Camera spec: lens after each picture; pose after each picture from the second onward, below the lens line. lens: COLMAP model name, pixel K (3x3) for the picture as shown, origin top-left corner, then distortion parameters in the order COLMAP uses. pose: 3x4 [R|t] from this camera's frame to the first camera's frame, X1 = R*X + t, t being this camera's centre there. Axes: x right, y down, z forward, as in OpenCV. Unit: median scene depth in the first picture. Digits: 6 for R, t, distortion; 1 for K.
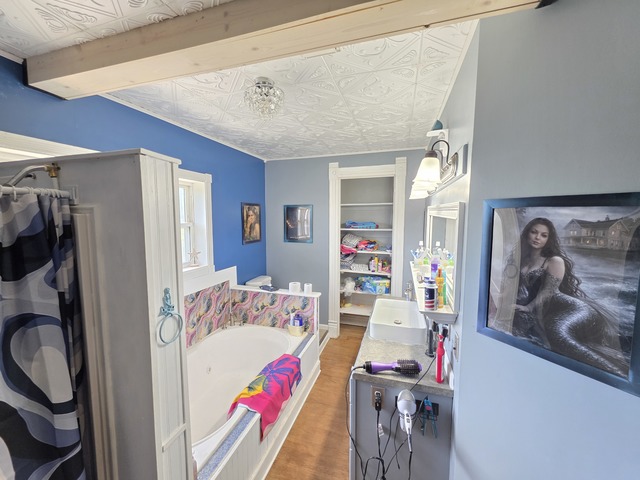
lens RADIAL K [[255.5, 0, 320.2], [0, 255.5, 238.9], [0, 0, 1]] dist [0.000804, 0.001050]
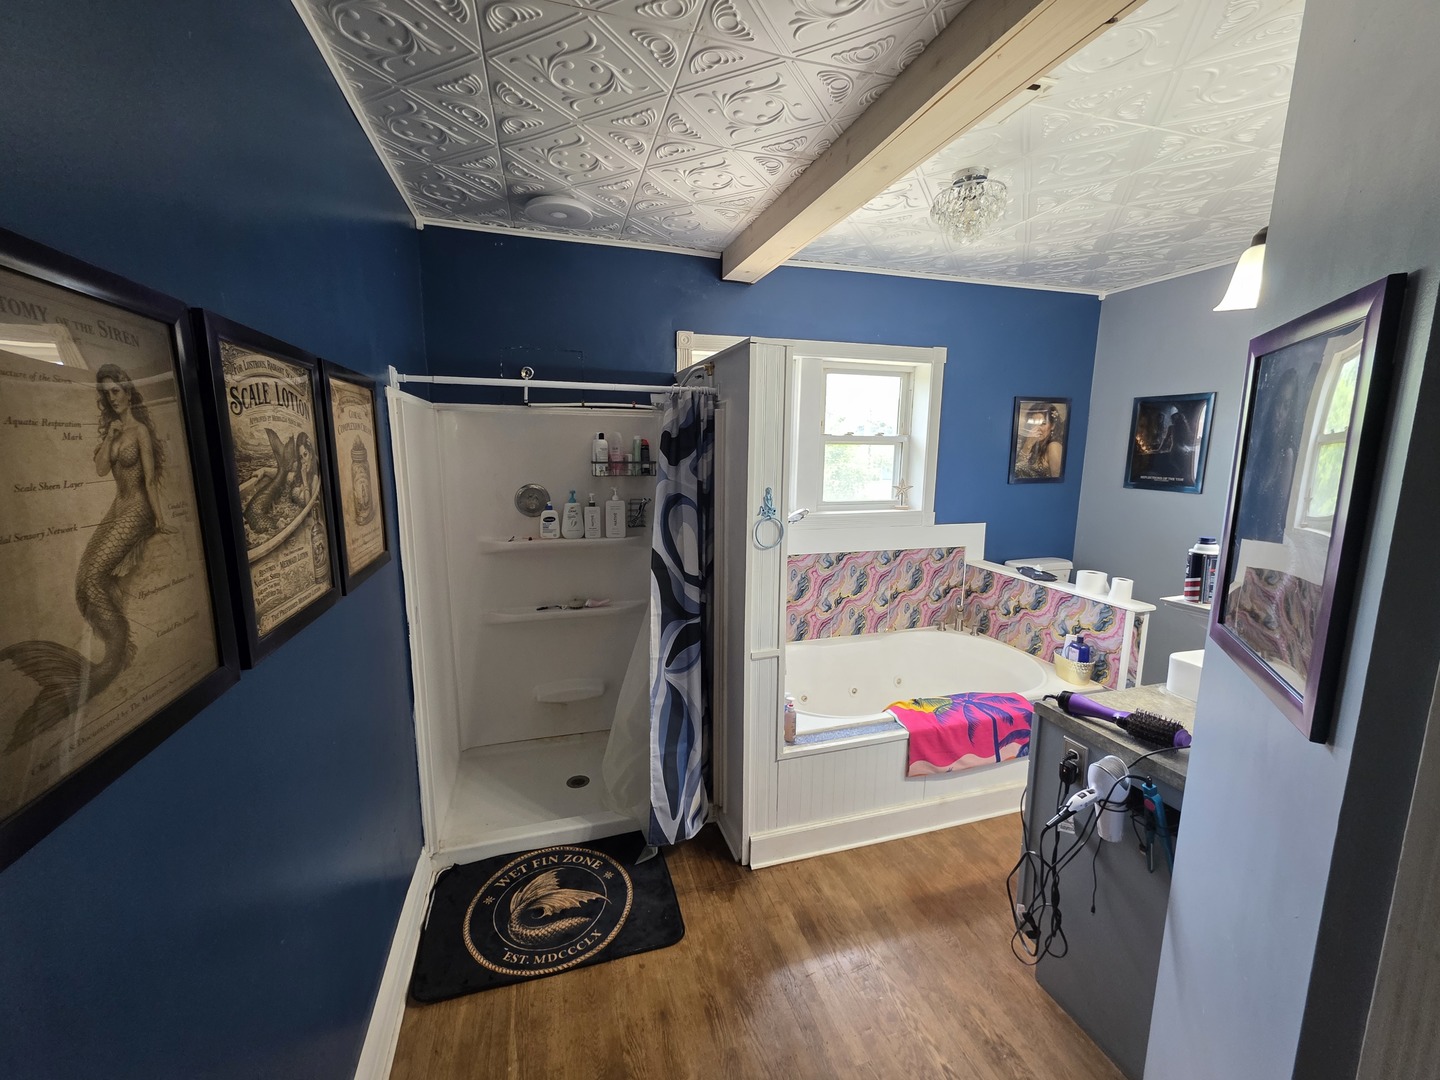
lens RADIAL K [[574.9, 0, 717.9], [0, 574.9, 539.0], [0, 0, 1]] dist [0.000804, 0.001050]
pose [[0.570192, 0.138506, -0.809751, 0.349059], [-0.077982, 0.990359, 0.114487, 0.053739], [0.817802, -0.002134, 0.575496, -0.119081]]
